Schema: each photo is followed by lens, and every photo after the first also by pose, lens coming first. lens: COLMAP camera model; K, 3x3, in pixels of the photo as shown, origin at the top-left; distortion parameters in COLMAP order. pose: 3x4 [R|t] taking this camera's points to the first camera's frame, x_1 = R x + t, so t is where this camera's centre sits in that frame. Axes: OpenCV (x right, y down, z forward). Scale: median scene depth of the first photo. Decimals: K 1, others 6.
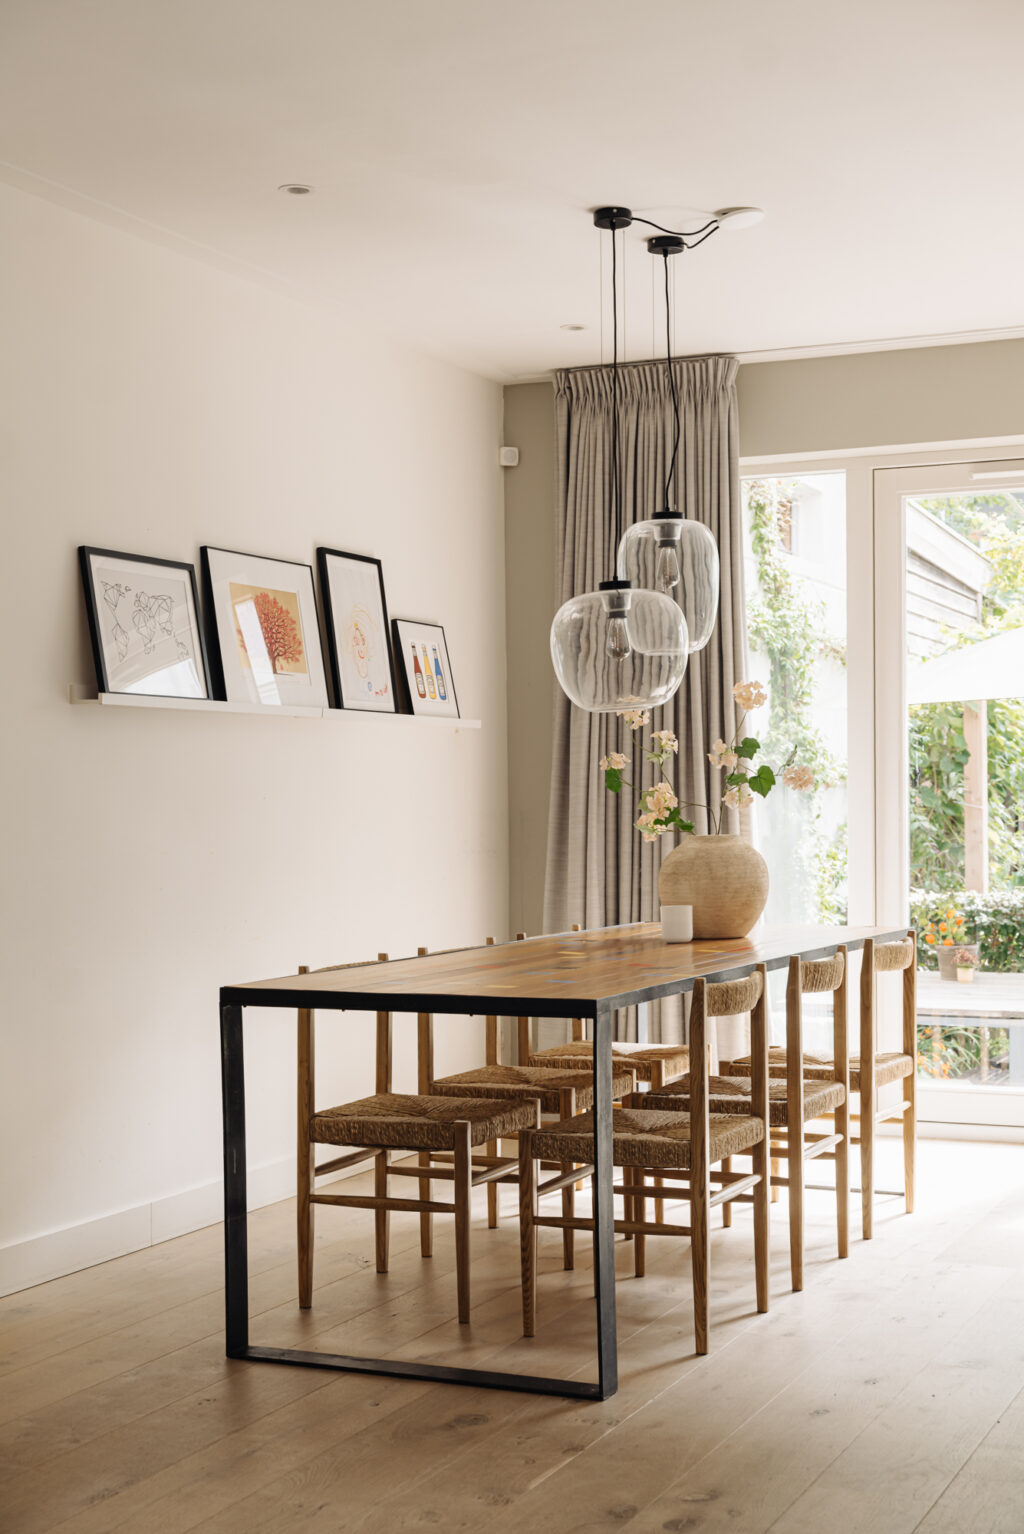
lens RADIAL K [[2239.6, 0, 510.3], [0, 2239.6, 770.5], [0, 0, 1]] dist [0.044548, 0.000000]
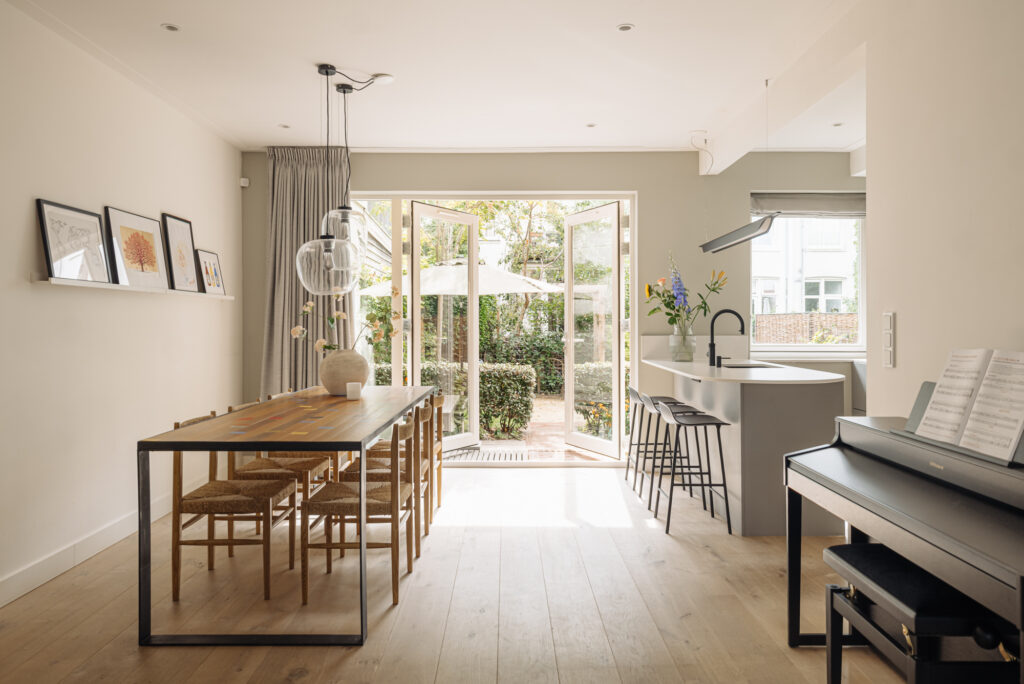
lens RADIAL K [[746.4, 0, 537.9], [0, 746.4, 317.0], [0, 0, 1]] dist [0.009662, -0.005011]
pose [[0.905506, 0.013764, 0.424111, -0.075466], [-0.014384, 0.999895, -0.001741, -0.006340], [-0.424090, -0.004524, 0.905609, 0.252873]]
